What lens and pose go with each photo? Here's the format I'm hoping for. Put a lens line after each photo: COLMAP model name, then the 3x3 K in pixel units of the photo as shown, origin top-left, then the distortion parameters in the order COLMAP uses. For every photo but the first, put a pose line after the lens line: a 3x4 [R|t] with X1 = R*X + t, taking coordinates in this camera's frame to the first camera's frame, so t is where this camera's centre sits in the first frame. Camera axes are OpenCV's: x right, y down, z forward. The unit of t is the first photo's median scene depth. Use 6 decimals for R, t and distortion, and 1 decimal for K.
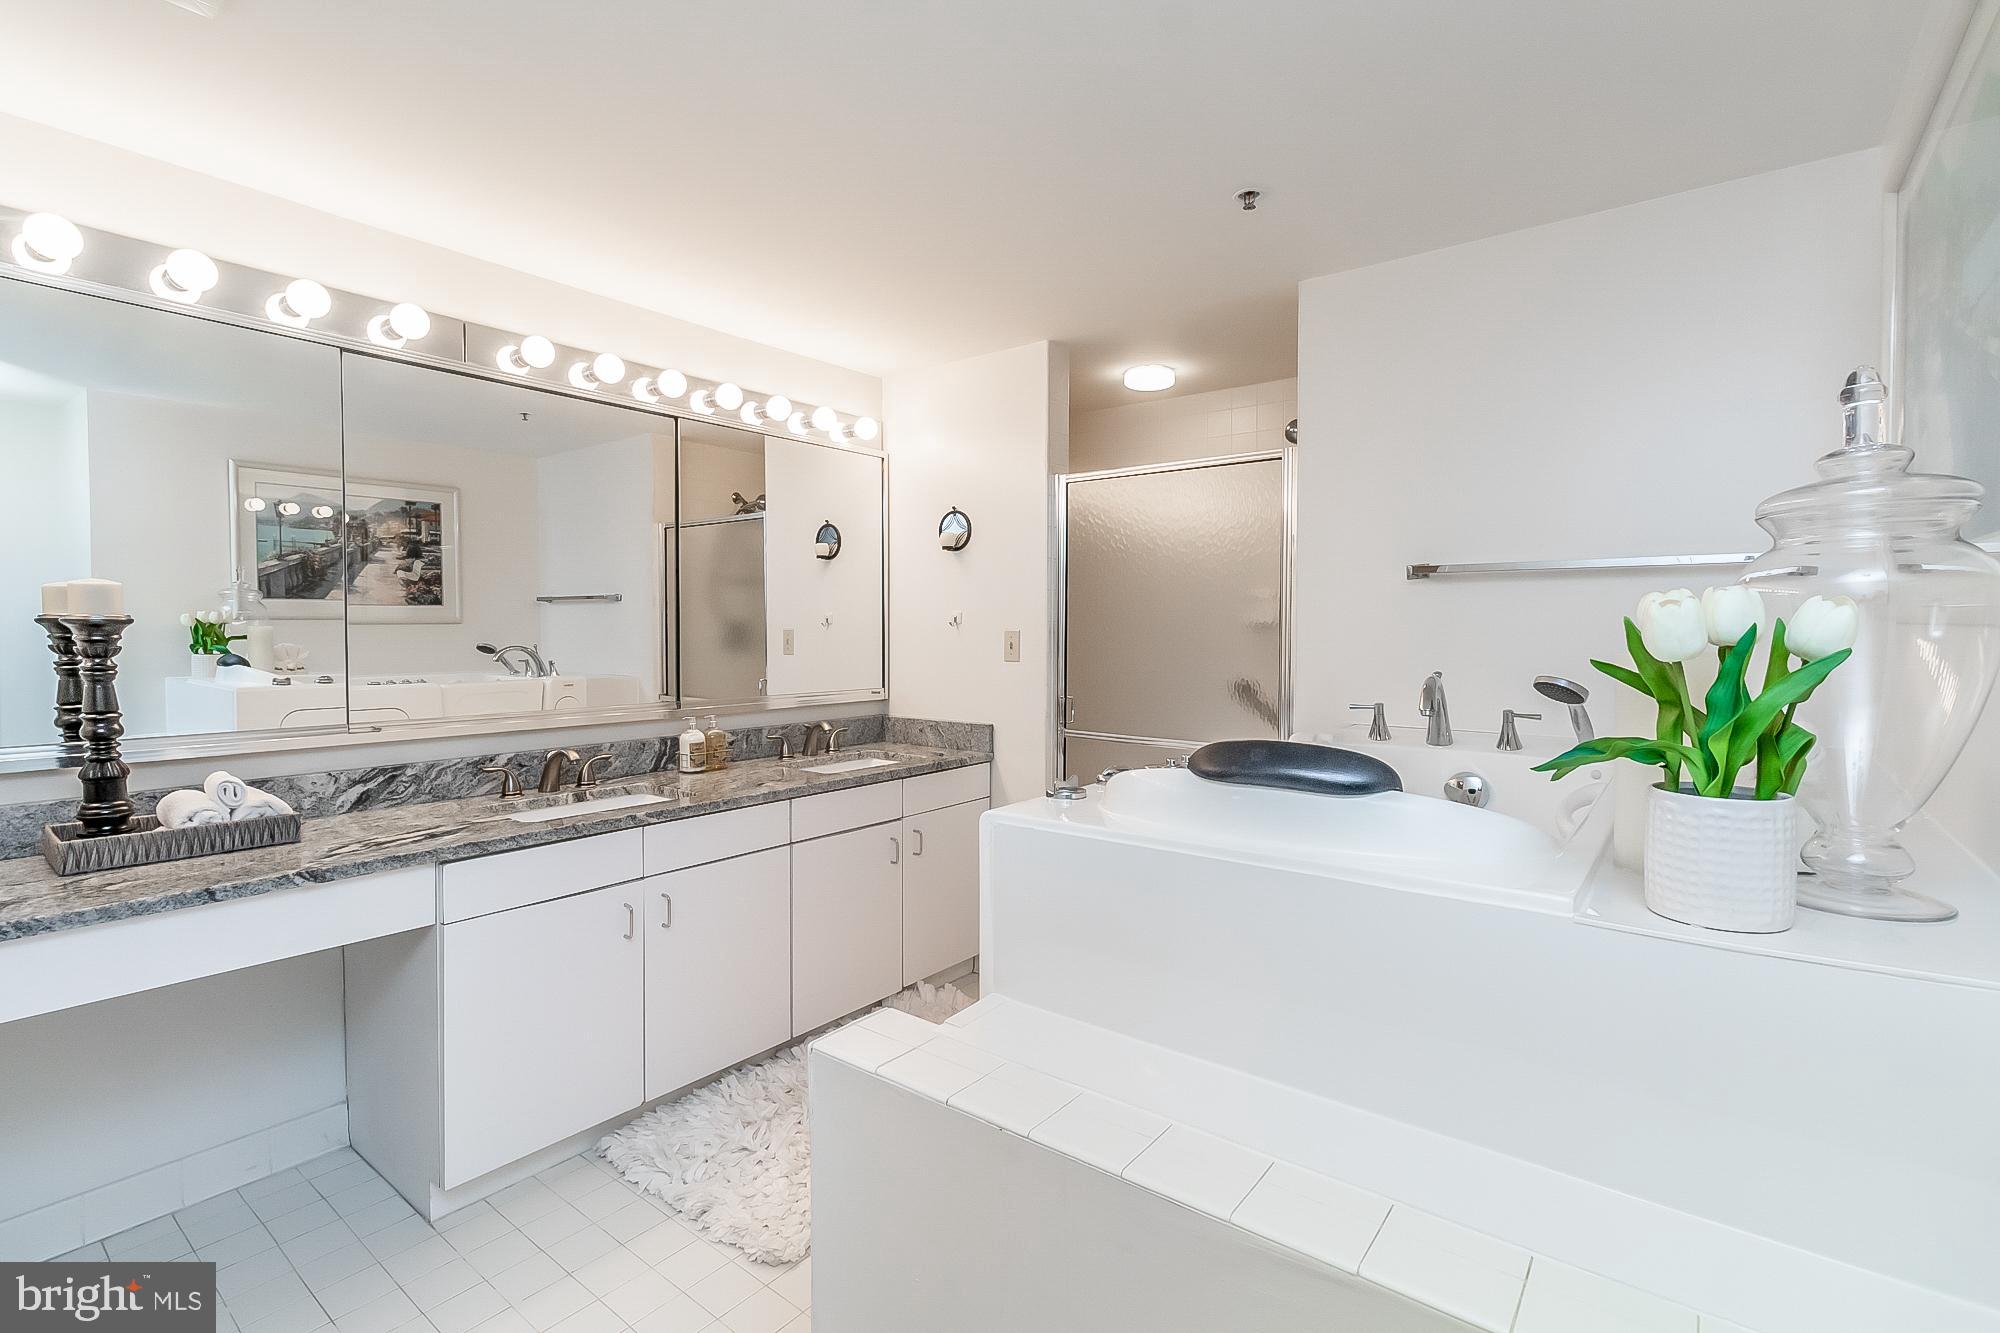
lens RADIAL K [[926.0, 0, 1007.2], [0, 926.0, 646.0], [0, 0, 1]] dist [0.005446, 0.001236]
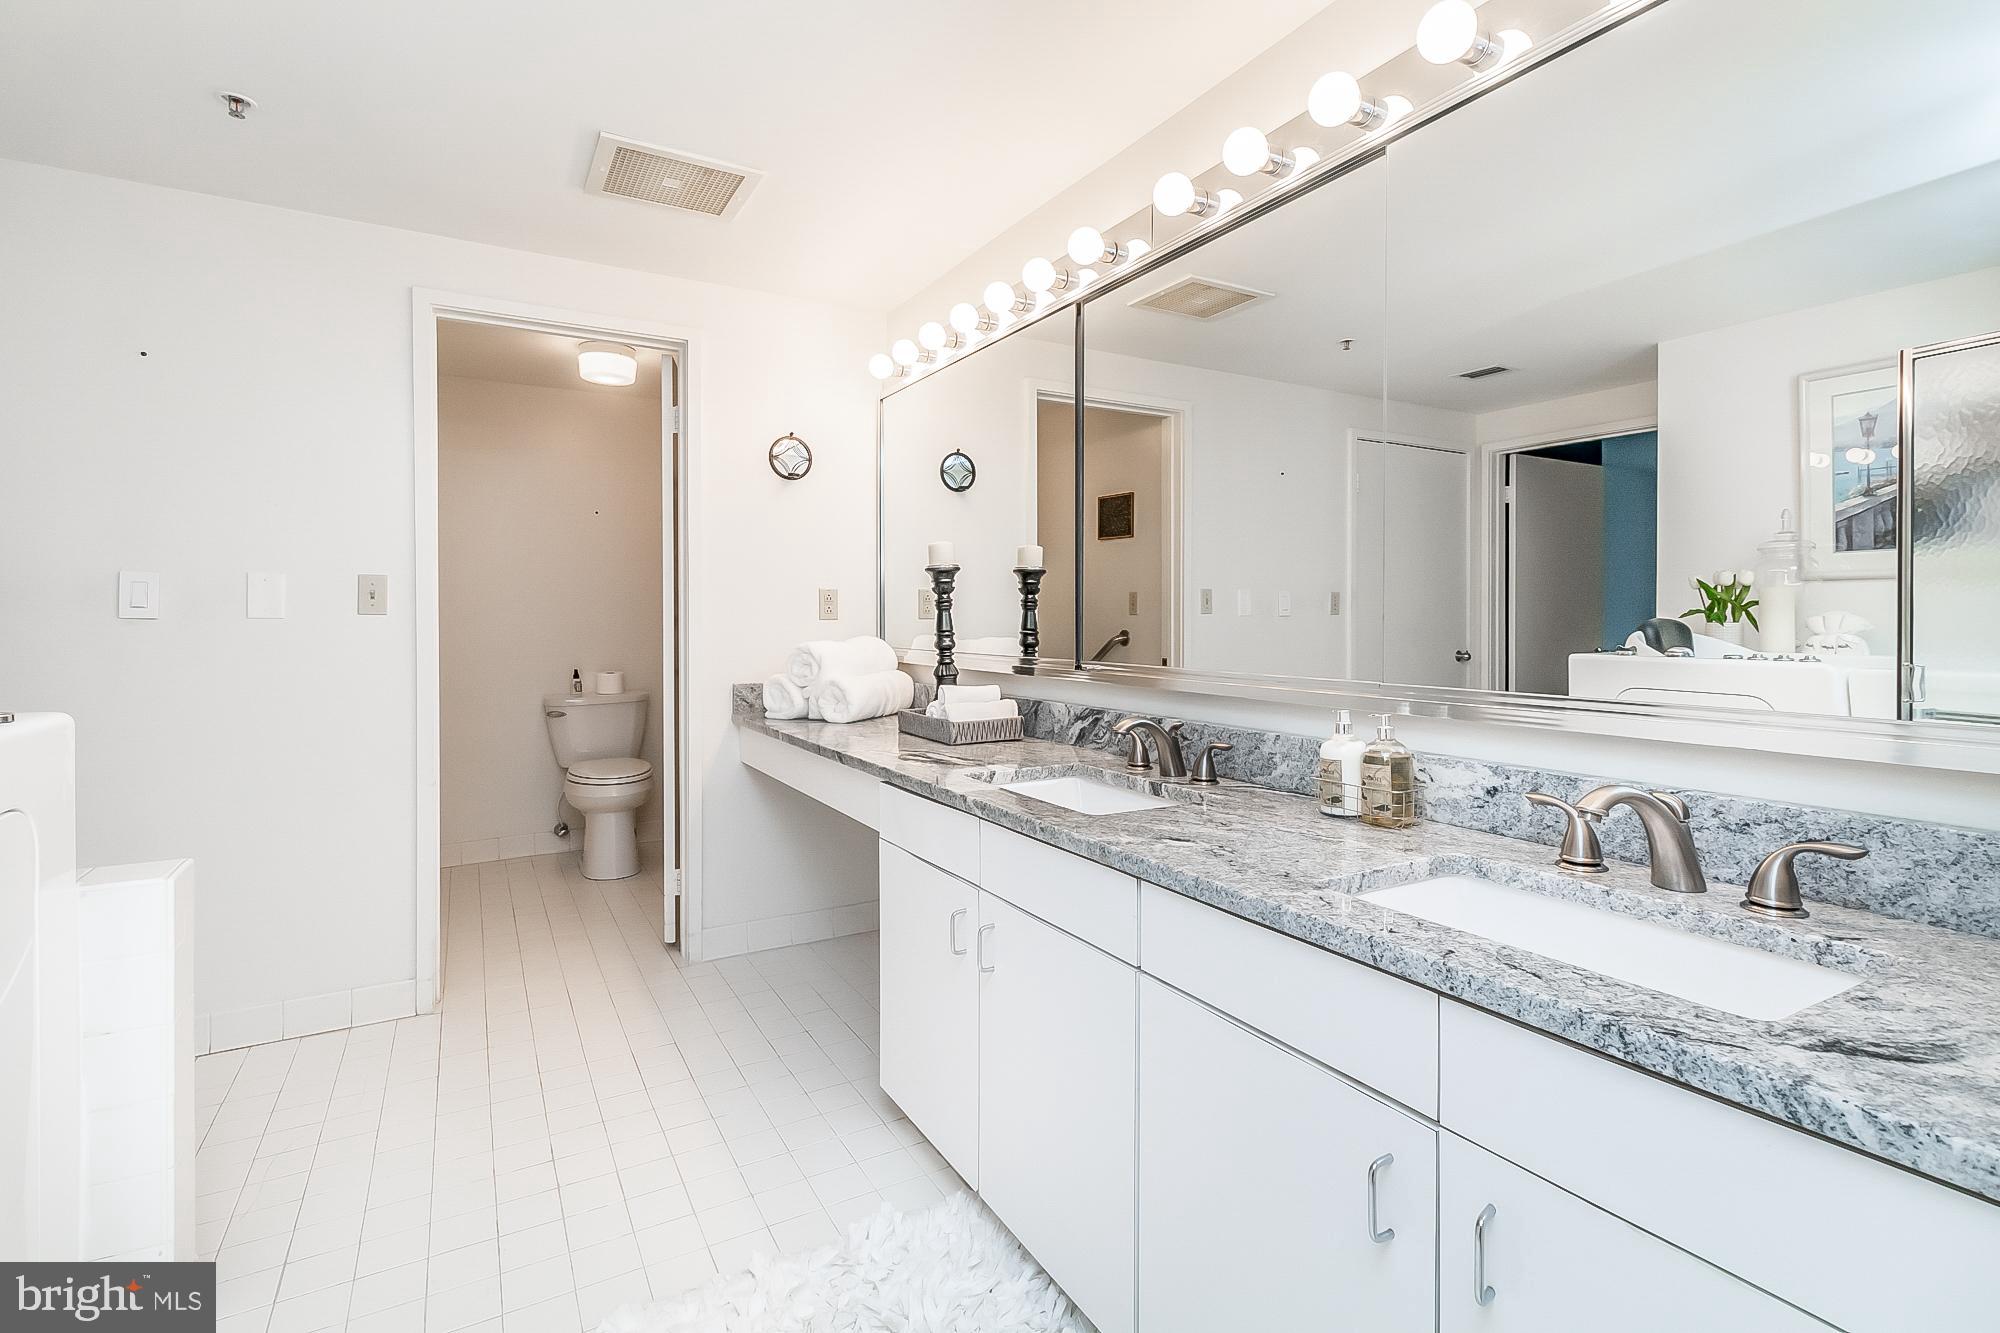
lens RADIAL K [[926.0, 0, 979.0], [0, 926.0, 621.1], [0, 0, 1]] dist [0.005446, 0.001236]
pose [[-0.382635, -0.003775, -0.923892, 0.235994], [-0.027201, 0.999604, 0.007181, 0.028371], [0.923499, 0.027879, -0.382586, 1.044021]]
